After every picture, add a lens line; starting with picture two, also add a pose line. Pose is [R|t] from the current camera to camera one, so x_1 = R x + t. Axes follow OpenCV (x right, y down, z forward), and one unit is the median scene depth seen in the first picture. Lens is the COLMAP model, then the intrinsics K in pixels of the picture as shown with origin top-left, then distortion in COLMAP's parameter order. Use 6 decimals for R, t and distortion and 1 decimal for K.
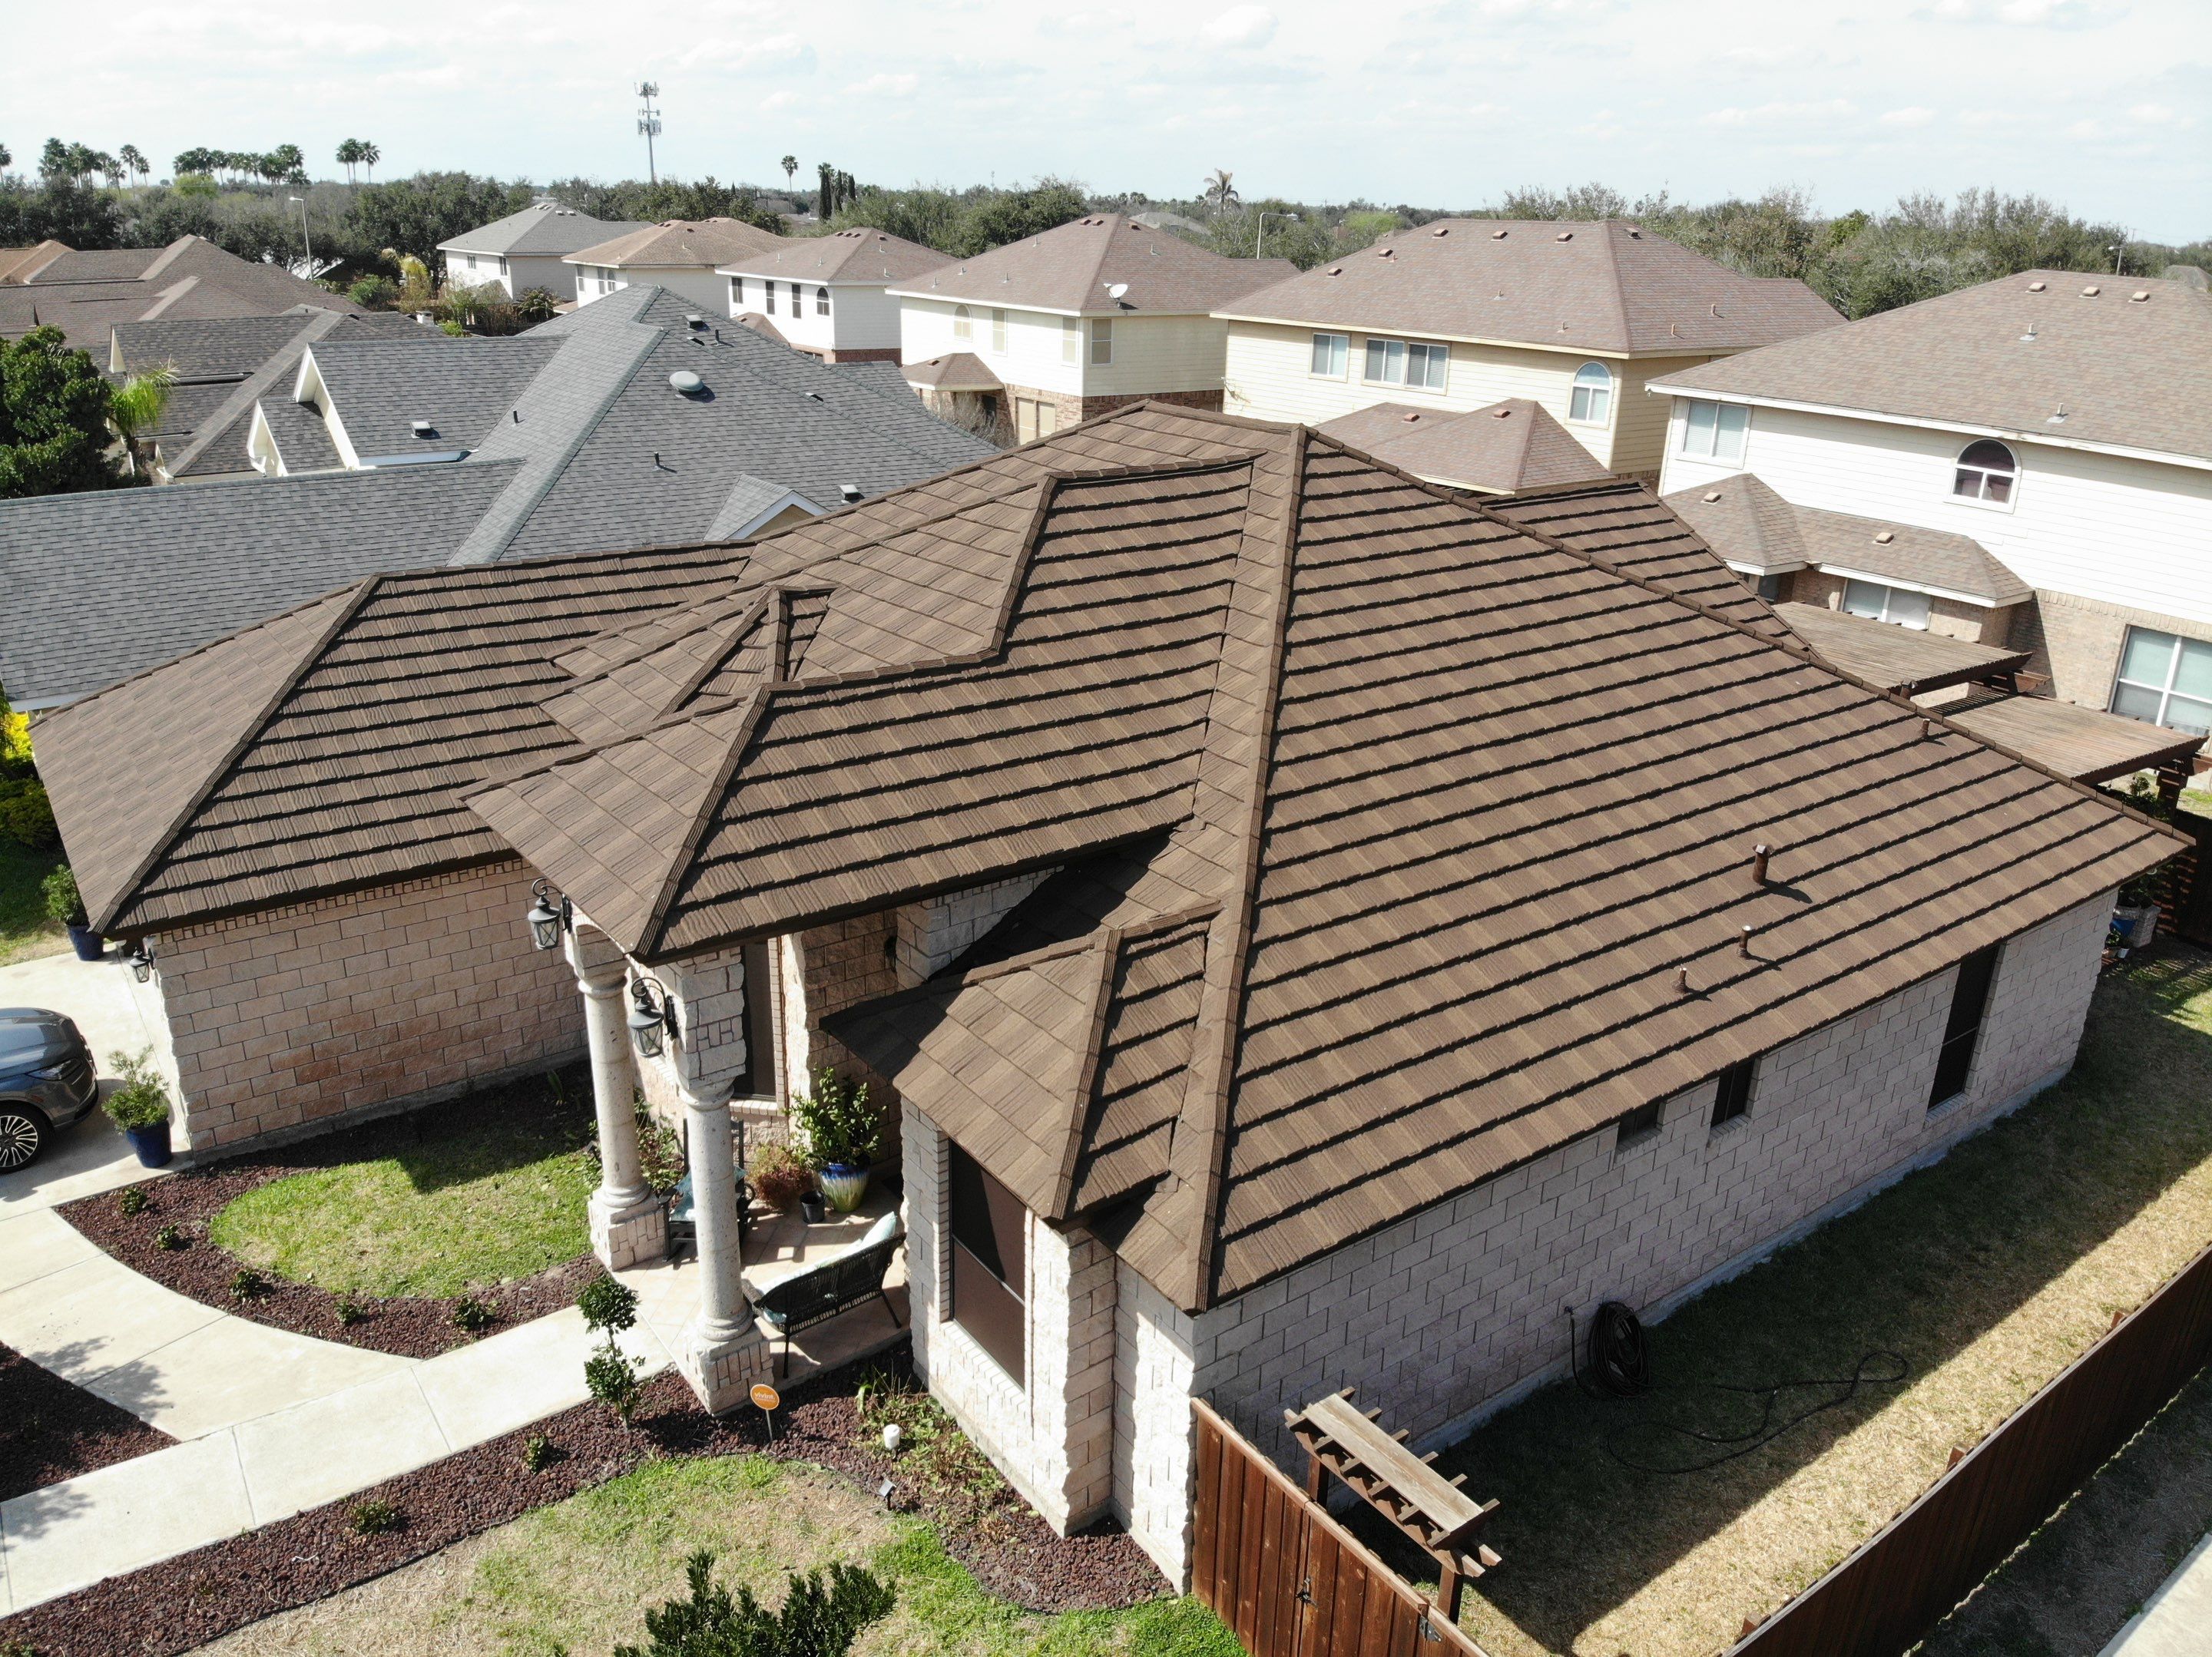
lens RADIAL K [[1634.3, 0, 1115.9], [0, 1634.3, 831.4], [0, 0, 1]] dist [0.043004, -0.141373]
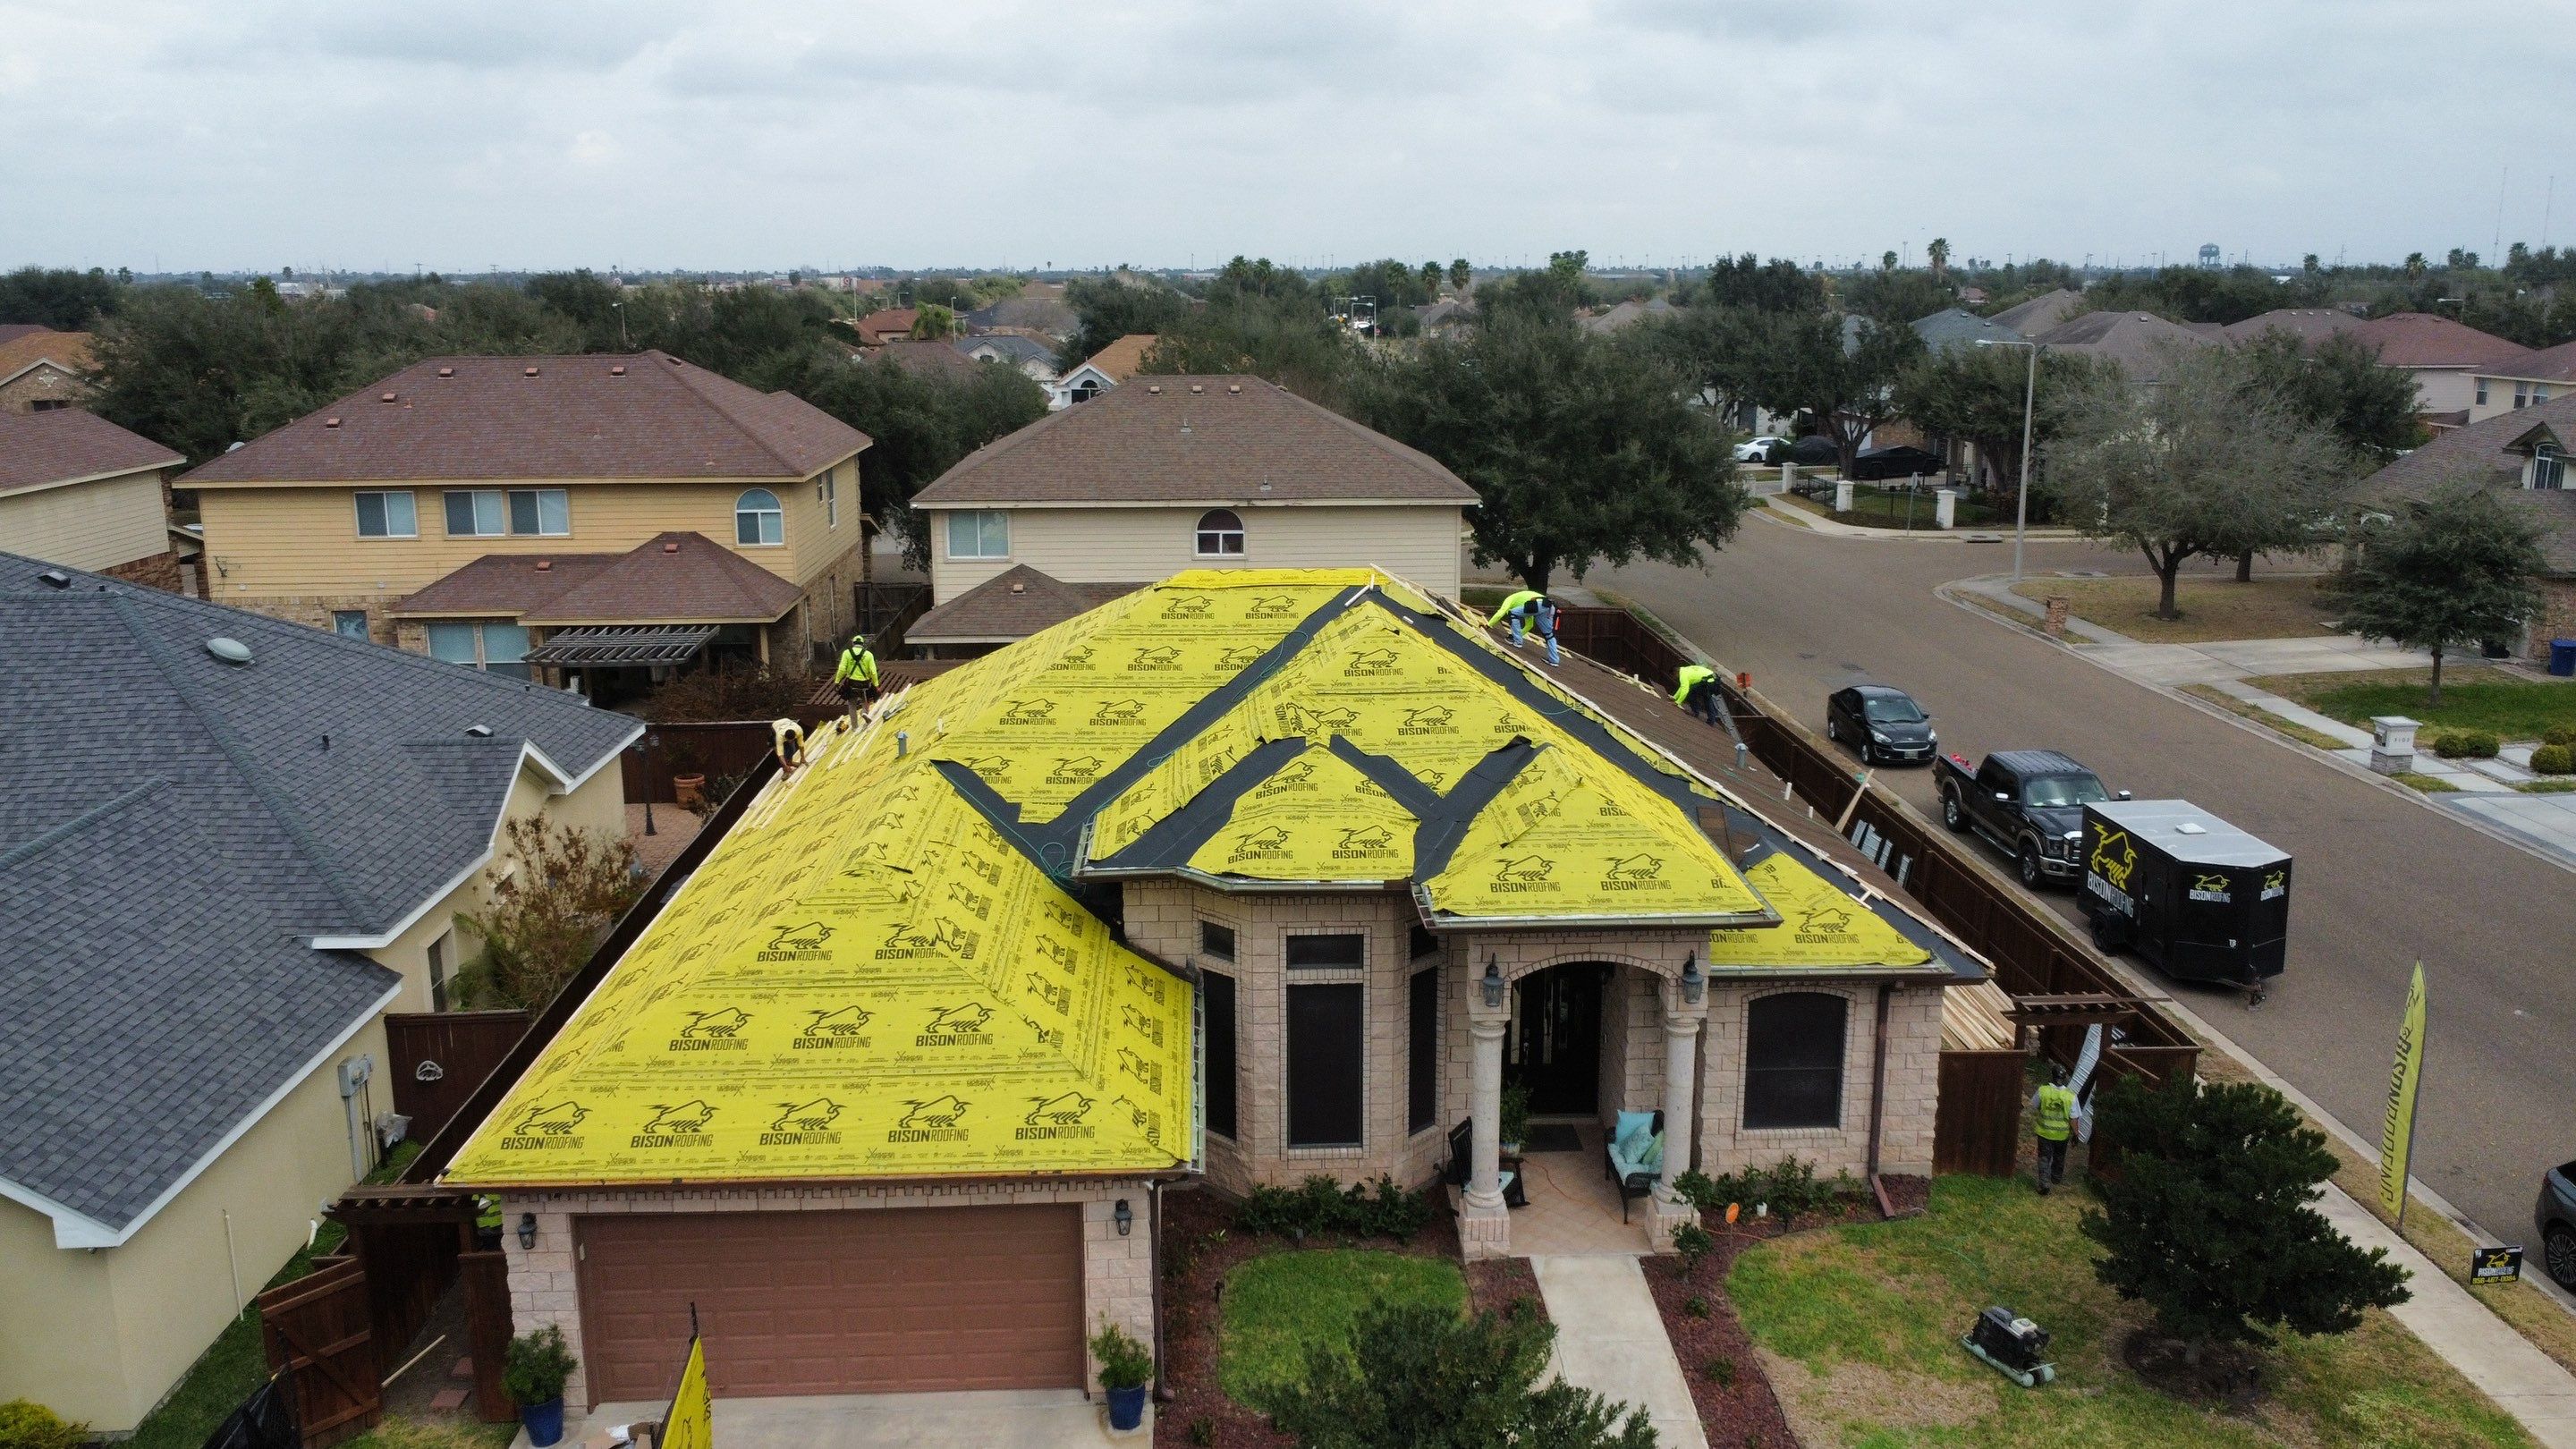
lens RADIAL K [[1947.4, 0, 1291.6], [0, 1947.4, 706.2], [0, 0, 1]] dist [0.006869, -0.011203]
pose [[0.557863, -0.206512, 0.803829, -1.420652], [0.311833, 0.949737, 0.027583, -0.219417], [-0.769122, 0.235273, 0.594221, 0.101068]]
